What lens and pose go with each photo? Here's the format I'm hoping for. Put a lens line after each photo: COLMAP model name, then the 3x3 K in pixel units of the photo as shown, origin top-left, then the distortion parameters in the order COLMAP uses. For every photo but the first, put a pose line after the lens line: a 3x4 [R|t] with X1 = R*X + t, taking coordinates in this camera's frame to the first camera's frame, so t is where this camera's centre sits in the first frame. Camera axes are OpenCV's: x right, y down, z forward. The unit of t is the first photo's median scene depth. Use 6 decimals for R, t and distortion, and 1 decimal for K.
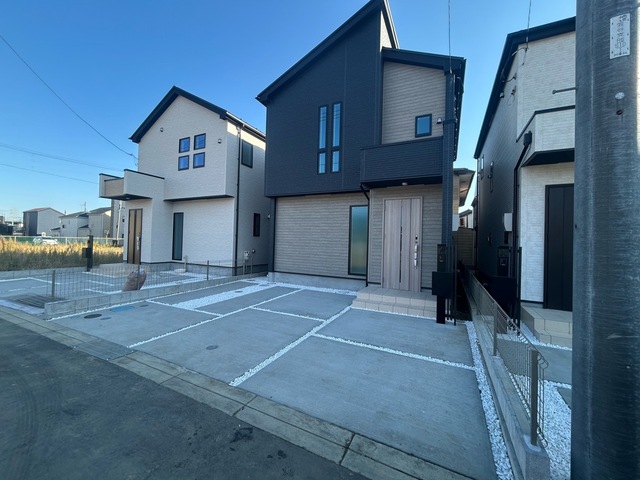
lens RADIAL K [[259.2, 0, 319.5], [0, 259.2, 239.2], [0, 0, 1]] dist [0.000129, 0.000453]
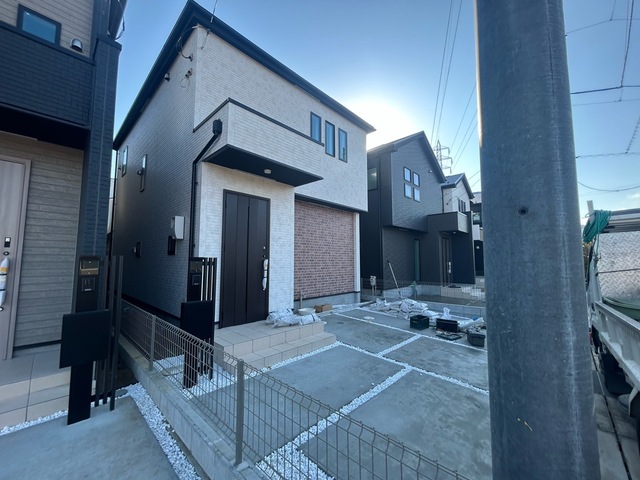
lens RADIAL K [[259.2, 0, 321.3], [0, 259.2, 238.6], [0, 0, 1]] dist [0.000129, 0.000453]
pose [[0.294509, 0.054854, 0.954073, 0.100460], [-0.003226, 0.998403, -0.056407, 0.011209], [-0.955643, 0.013534, 0.294216, 0.345876]]
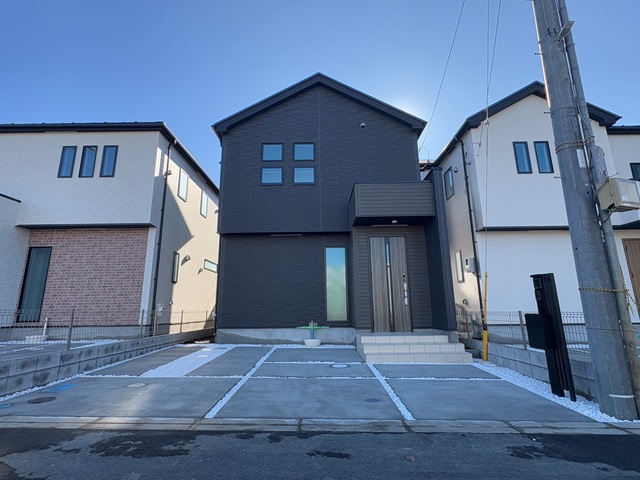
lens RADIAL K [[313.6, 0, 320.4], [0, 313.6, 239.0], [0, 0, 1]] dist [0.001875, -0.000181]
pose [[0.897775, 0.052846, 0.437273, 1.643020], [0.032074, 0.982296, -0.184567, 0.131005], [-0.439285, 0.179725, 0.880186, -1.061240]]
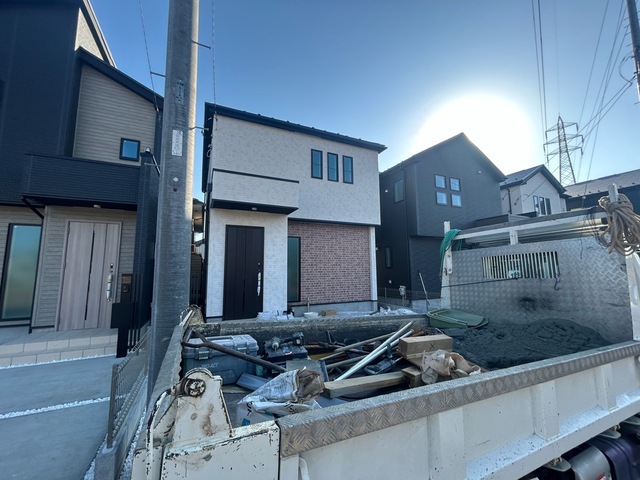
lens RADIAL K [[259.2, 0, 320.8], [0, 259.2, 238.7], [0, 0, 1]] dist [0.000129, 0.000453]
pose [[0.624077, 0.059164, 0.779120, 0.127363], [0.015857, 0.995965, -0.088333, -0.011723], [-0.781202, 0.067481, 0.620620, -0.158210]]
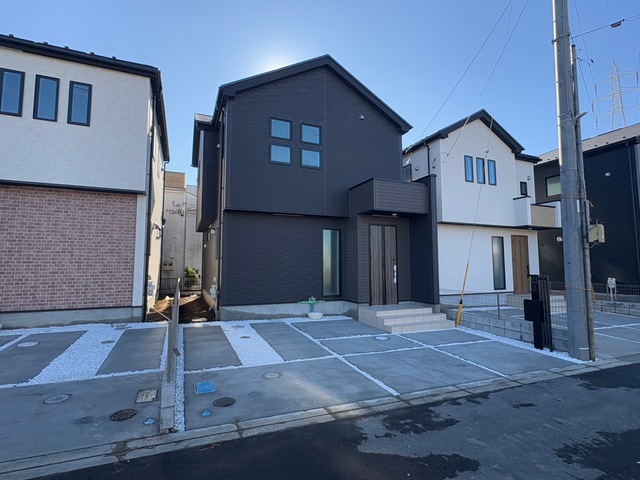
lens RADIAL K [[313.6, 0, 316.5], [0, 313.6, 239.4], [0, 0, 1]] dist [0.001875, -0.000181]
pose [[0.653823, 0.026938, 0.756168, 1.081024], [0.004946, 0.999193, -0.039873, 0.012789], [-0.756632, 0.029810, 0.653161, -0.781655]]
